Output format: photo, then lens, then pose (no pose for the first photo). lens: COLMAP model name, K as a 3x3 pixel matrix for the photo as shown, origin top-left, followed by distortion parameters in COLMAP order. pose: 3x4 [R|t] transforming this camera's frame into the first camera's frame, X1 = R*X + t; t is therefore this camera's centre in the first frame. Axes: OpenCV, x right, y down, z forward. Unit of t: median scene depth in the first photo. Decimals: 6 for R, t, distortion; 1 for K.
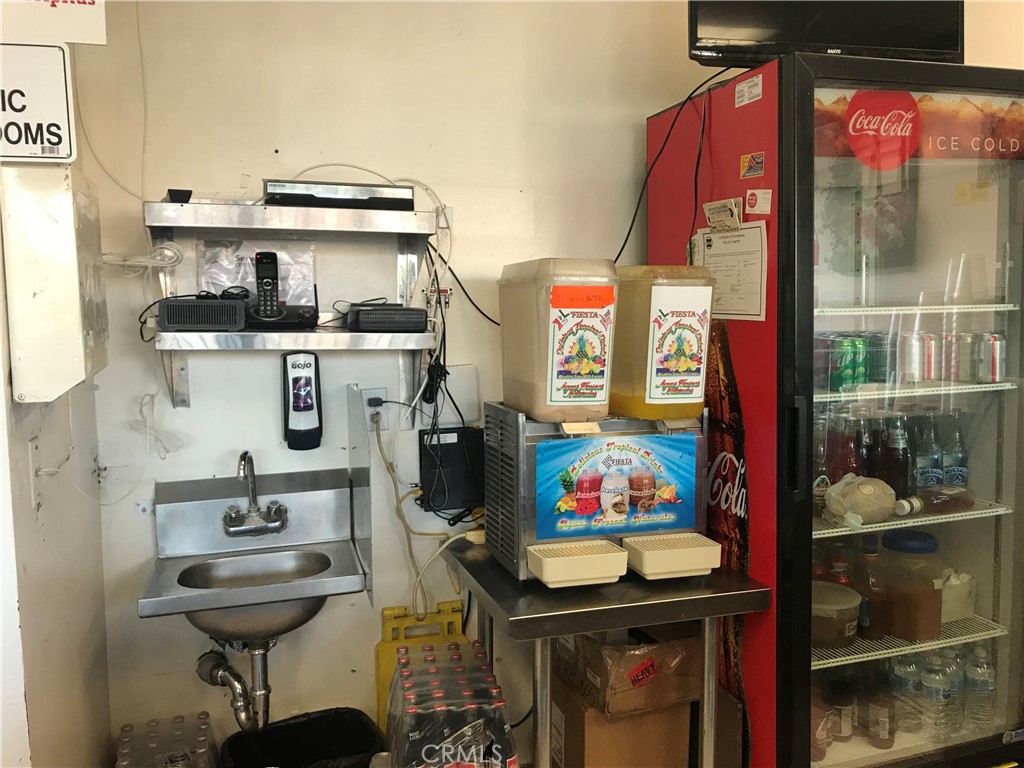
lens RADIAL K [[849.0, 0, 508.5], [0, 849.0, 375.2], [0, 0, 1]] dist [0.031178, -0.032083]
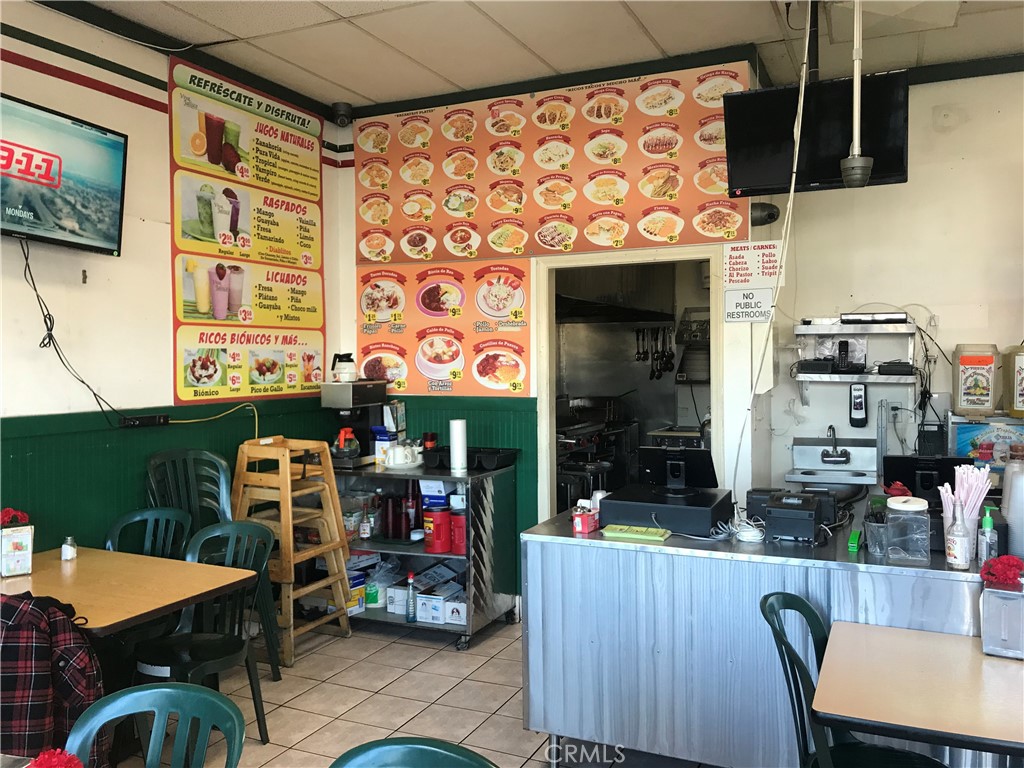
lens RADIAL K [[854.0, 0, 512.0], [0, 854.0, 384.0], [0, 0, 1]] dist [0.010181, -0.003864]
pose [[0.749091, 0.021832, -0.662107, 0.592426], [-0.054787, 0.998075, -0.029075, 0.093059], [0.660198, 0.058055, 0.748845, -1.358598]]
